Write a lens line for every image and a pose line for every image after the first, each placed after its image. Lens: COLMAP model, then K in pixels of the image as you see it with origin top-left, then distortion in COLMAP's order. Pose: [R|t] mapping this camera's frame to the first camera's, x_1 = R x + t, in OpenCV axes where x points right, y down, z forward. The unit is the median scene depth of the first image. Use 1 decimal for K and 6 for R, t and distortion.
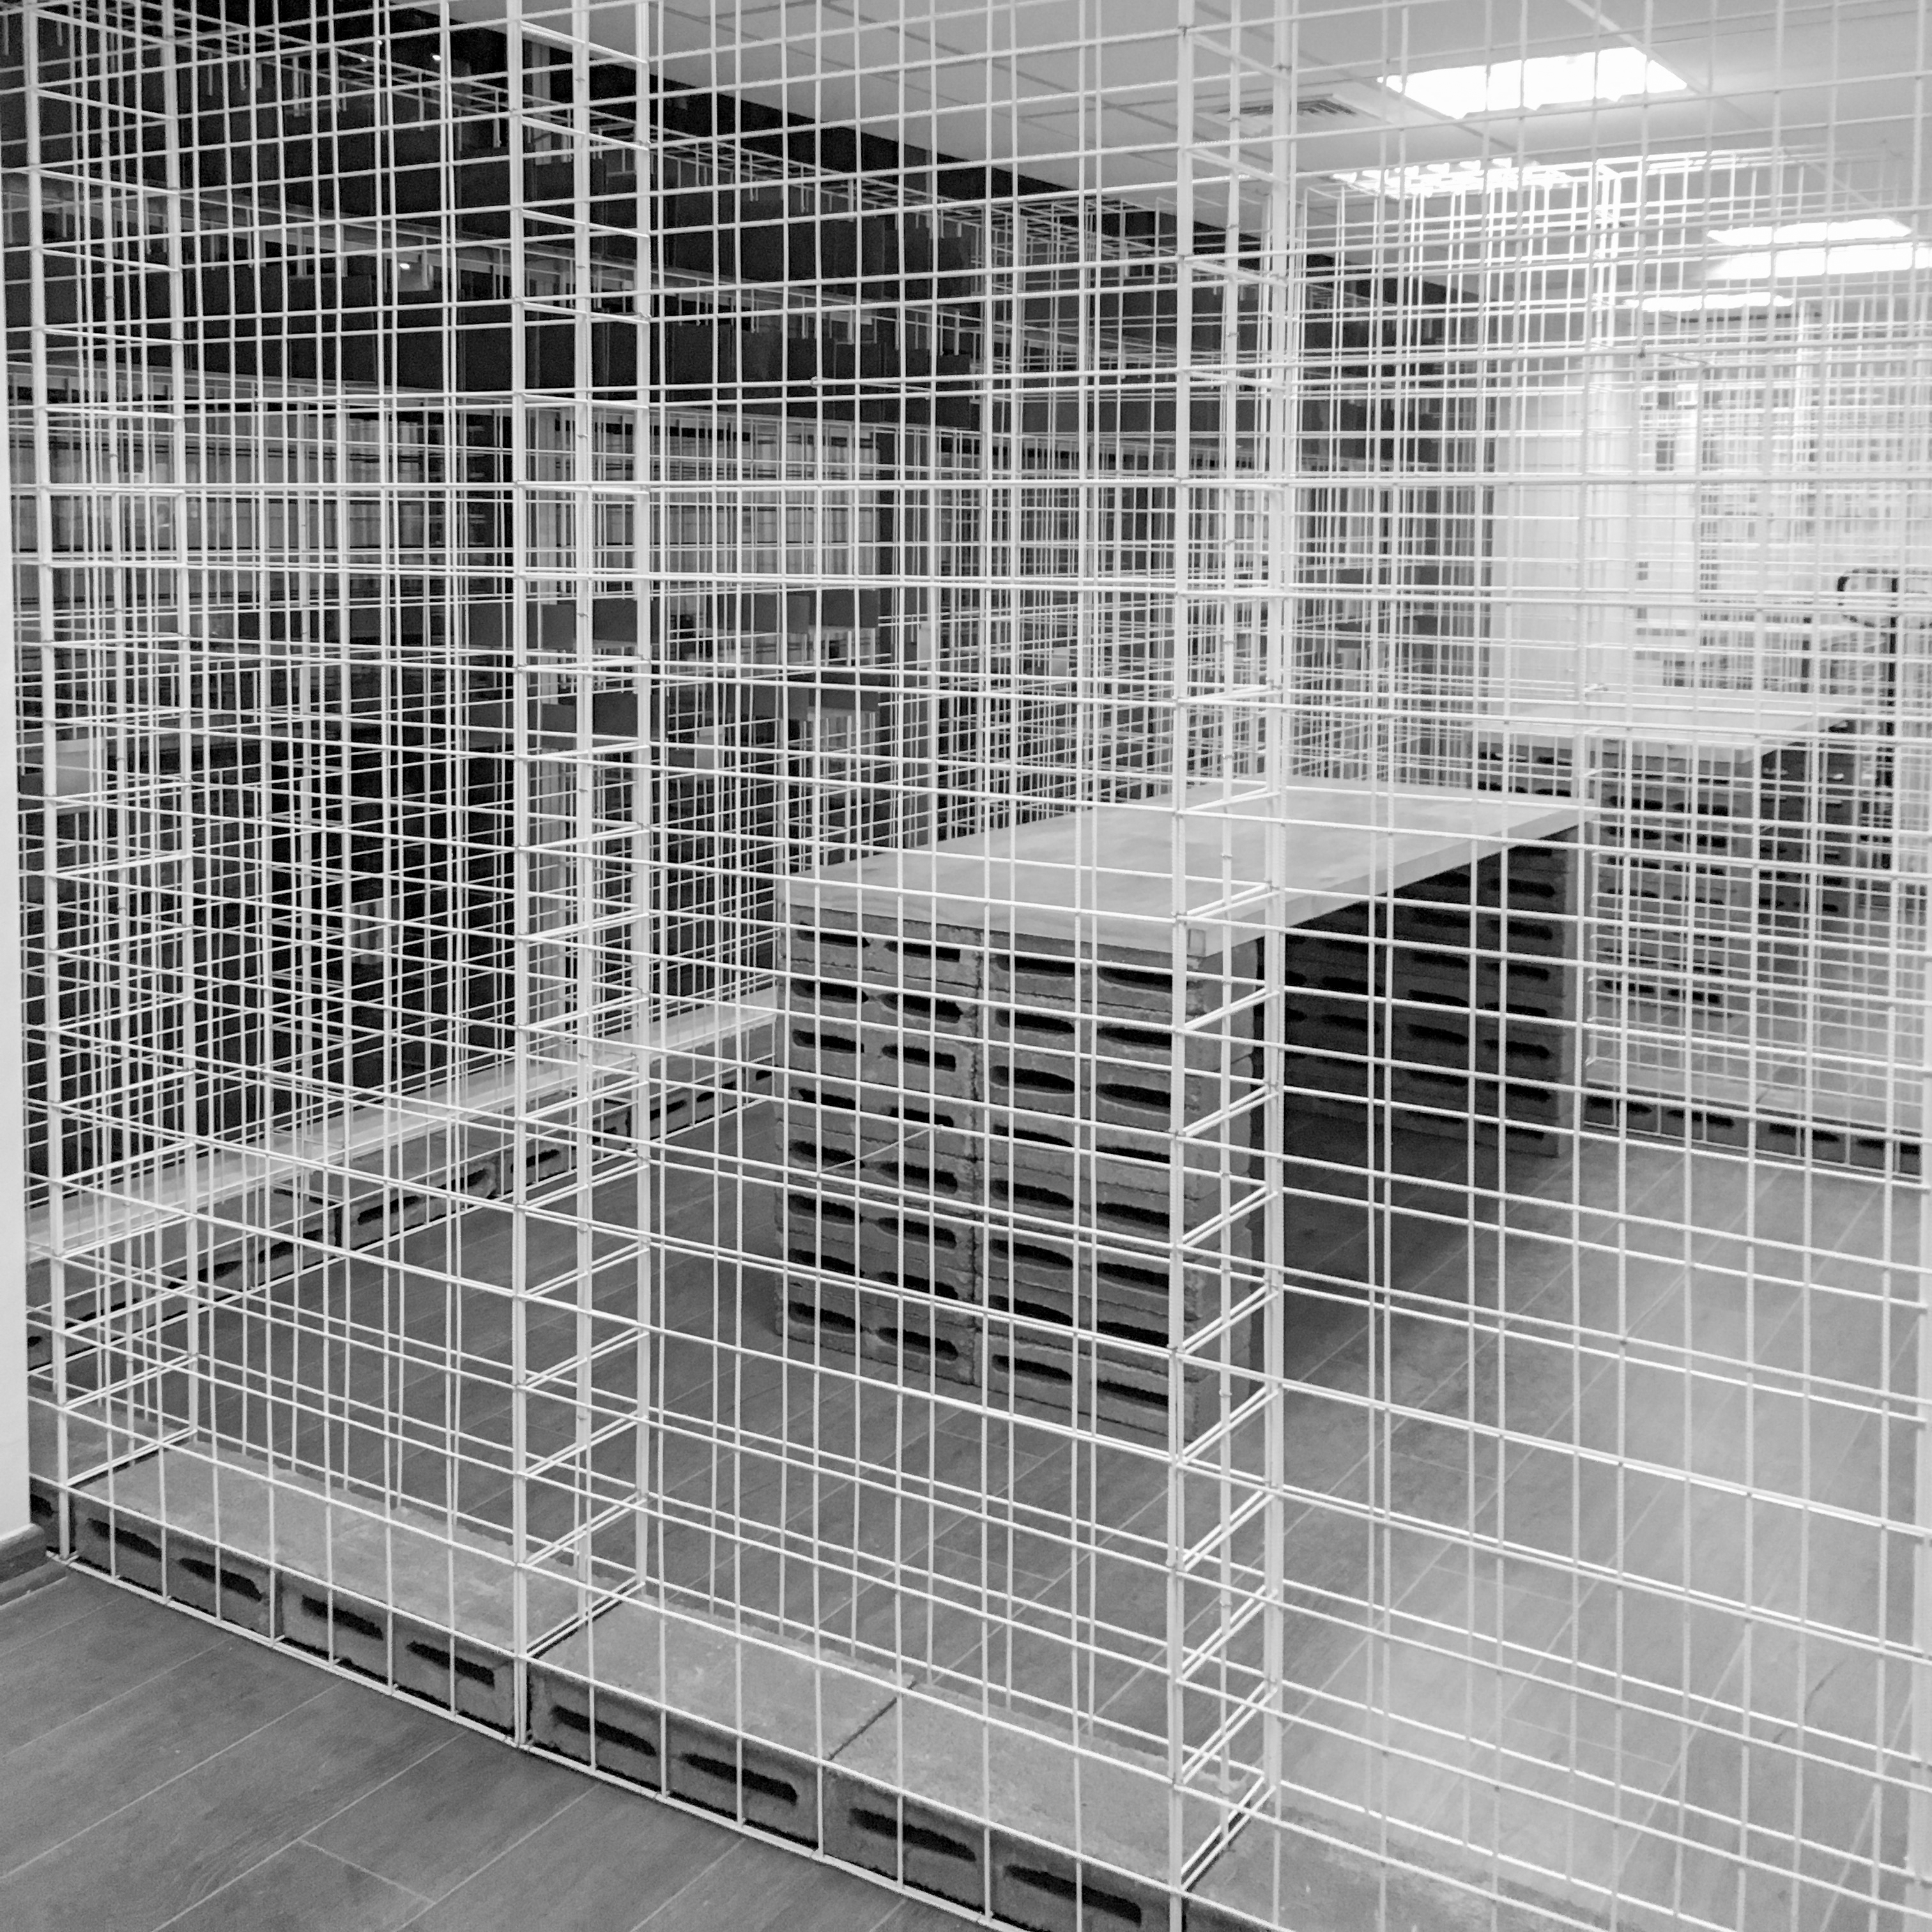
lens RADIAL K [[2085.8, 0, 966.0], [0, 2085.8, 966.0], [0, 0, 1]] dist [-0.000043, -0.007214]
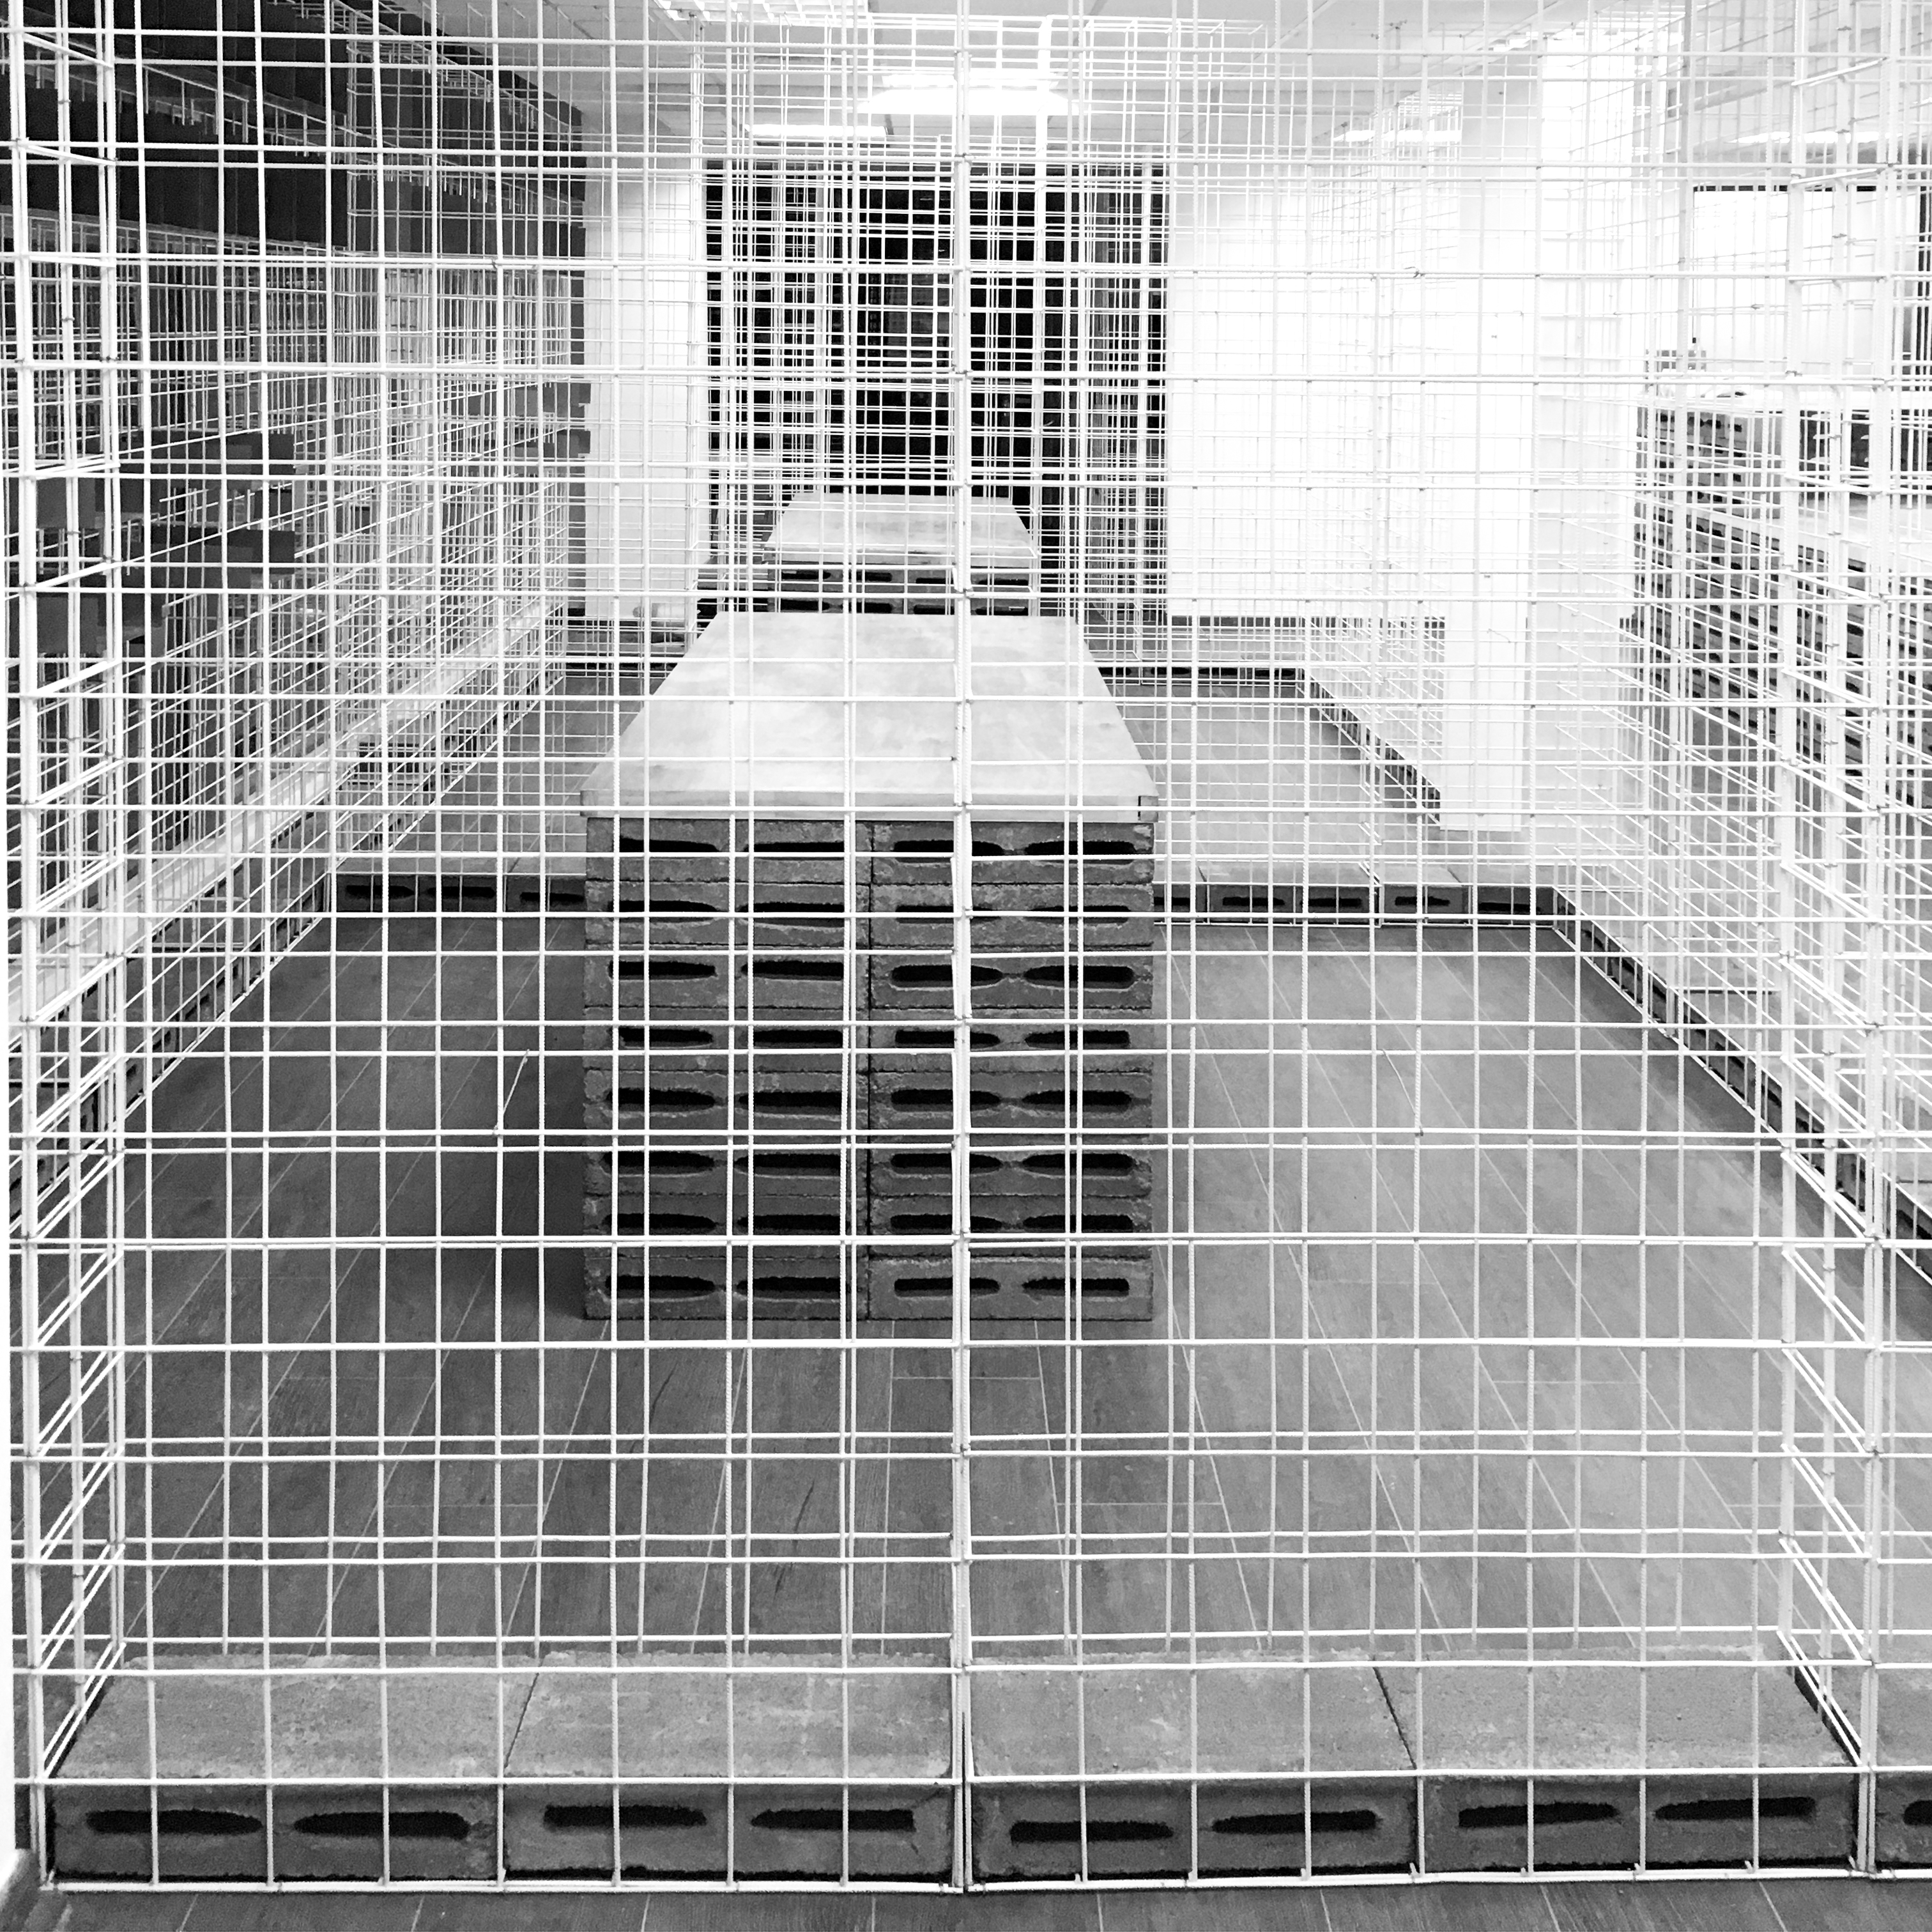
lens RADIAL K [[2085.8, 0, 966.0], [0, 2085.8, 966.0], [0, 0, 1]] dist [-0.000043, -0.007214]
pose [[0.849800, -0.151400, 0.504894, -0.509256], [0.104989, 0.987286, 0.119343, -0.067075], [-0.516543, -0.048409, 0.854892, 0.291779]]
